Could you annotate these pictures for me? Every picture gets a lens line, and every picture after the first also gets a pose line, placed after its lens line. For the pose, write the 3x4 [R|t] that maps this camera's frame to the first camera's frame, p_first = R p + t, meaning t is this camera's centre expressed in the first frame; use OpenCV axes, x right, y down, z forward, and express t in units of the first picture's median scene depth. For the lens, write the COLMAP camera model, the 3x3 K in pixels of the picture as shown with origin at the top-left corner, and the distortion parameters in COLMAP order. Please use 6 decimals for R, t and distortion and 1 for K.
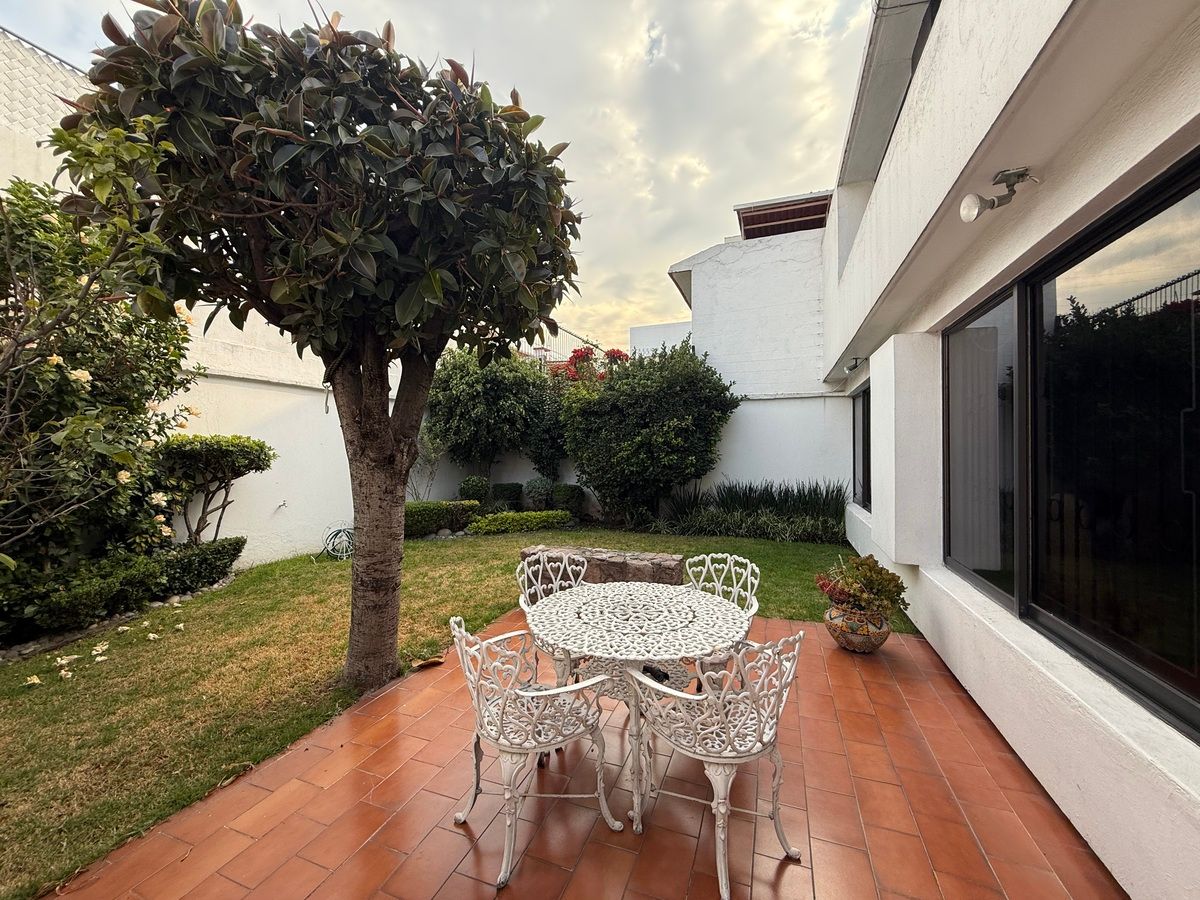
lens RADIAL K [[477.6, 0, 600.0], [0, 477.6, 450.0], [0, 0, 1]] dist [-0.007952, 0.000109]
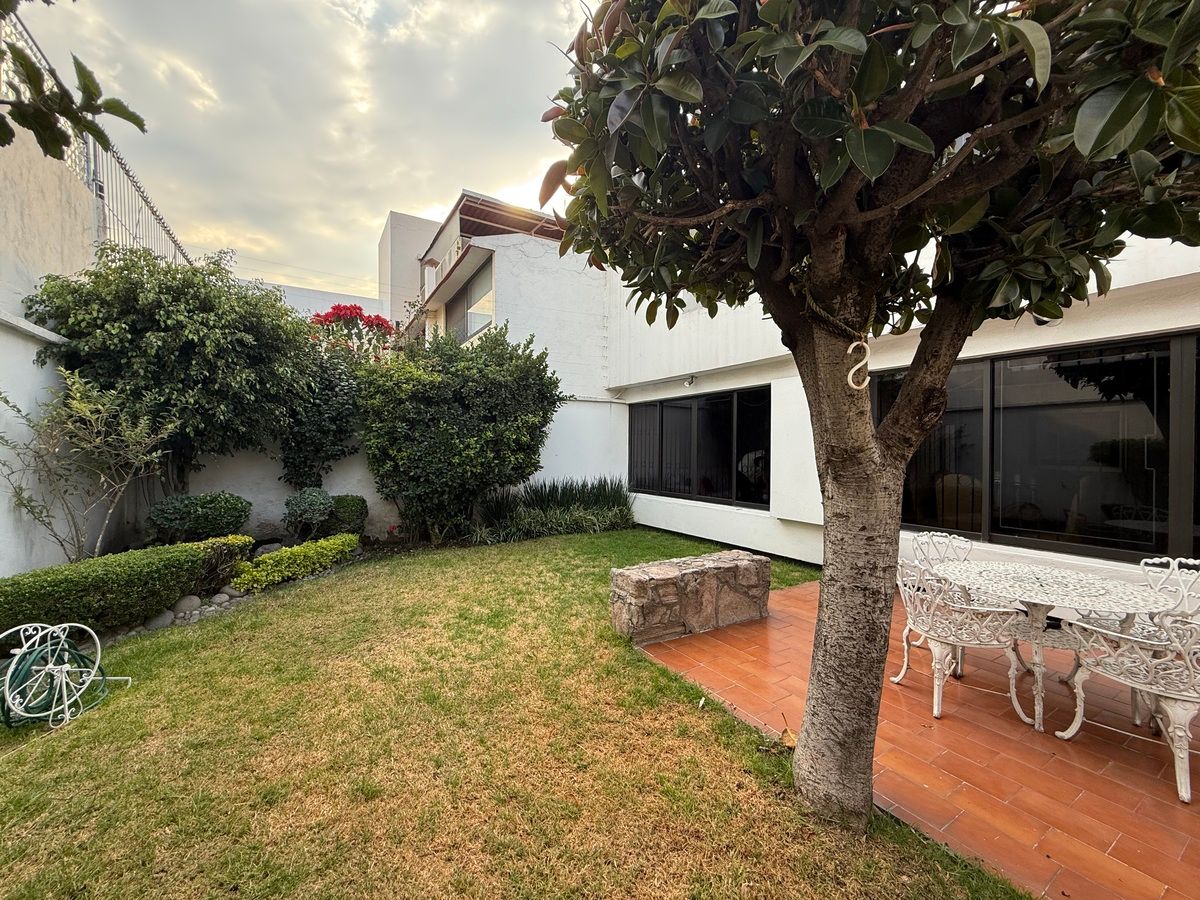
lens RADIAL K [[472.8, 0, 600.0], [0, 472.8, 450.0], [0, 0, 1]] dist [0.003129, 0.000172]
pose [[0.615147, 0.002997, 0.788407, -0.450248], [-0.006519, 0.999978, 0.001285, 0.001350], [-0.788385, -0.005930, 0.615153, 0.322380]]
